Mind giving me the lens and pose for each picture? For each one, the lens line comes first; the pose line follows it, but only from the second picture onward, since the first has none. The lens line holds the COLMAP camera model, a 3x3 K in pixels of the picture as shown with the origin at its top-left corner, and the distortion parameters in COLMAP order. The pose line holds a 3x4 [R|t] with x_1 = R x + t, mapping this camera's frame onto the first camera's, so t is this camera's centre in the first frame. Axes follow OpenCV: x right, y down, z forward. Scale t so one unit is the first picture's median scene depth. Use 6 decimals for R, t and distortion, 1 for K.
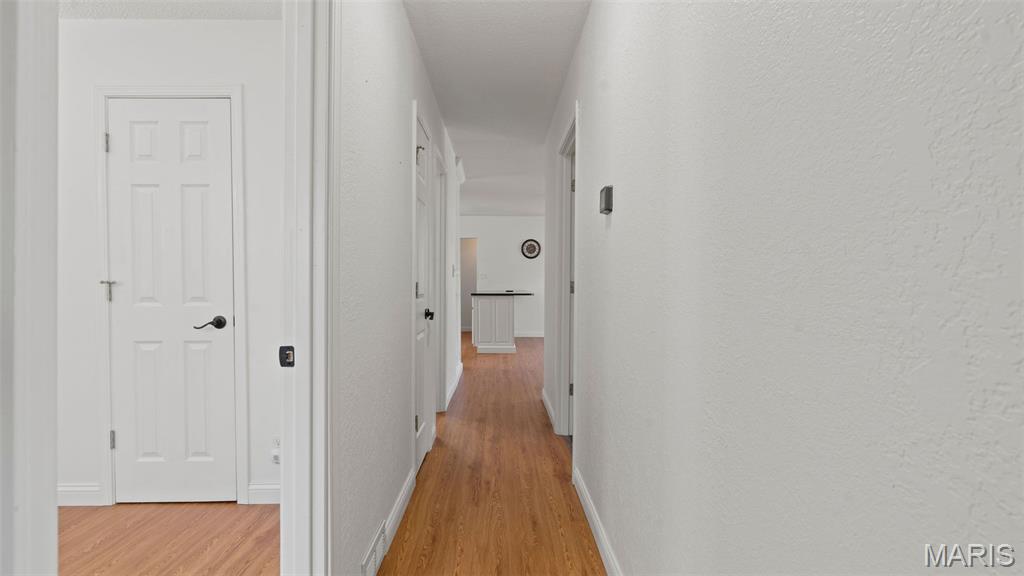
lens RADIAL K [[464.0, 0, 511.6], [0, 464.0, 285.9], [0, 0, 1]] dist [-0.007765, -0.000546]
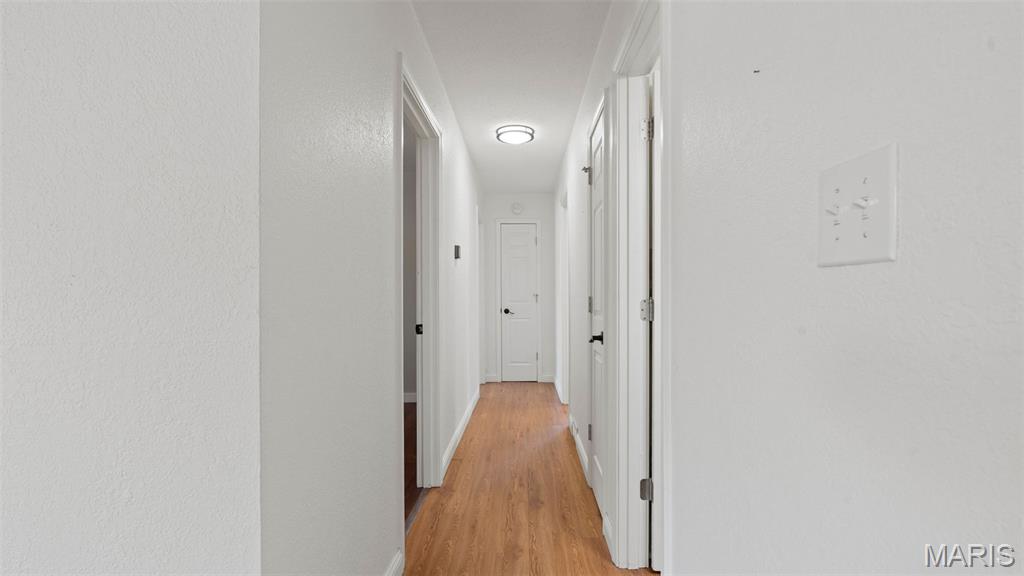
lens RADIAL K [[464.0, 0, 512.1], [0, 464.0, 290.5], [0, 0, 1]] dist [-0.007765, -0.000546]
pose [[-0.998597, -0.001875, 0.052924, -0.081098], [-0.001653, 0.999990, 0.004244, -0.024067], [-0.052932, 0.004151, -0.998590, 1.937339]]
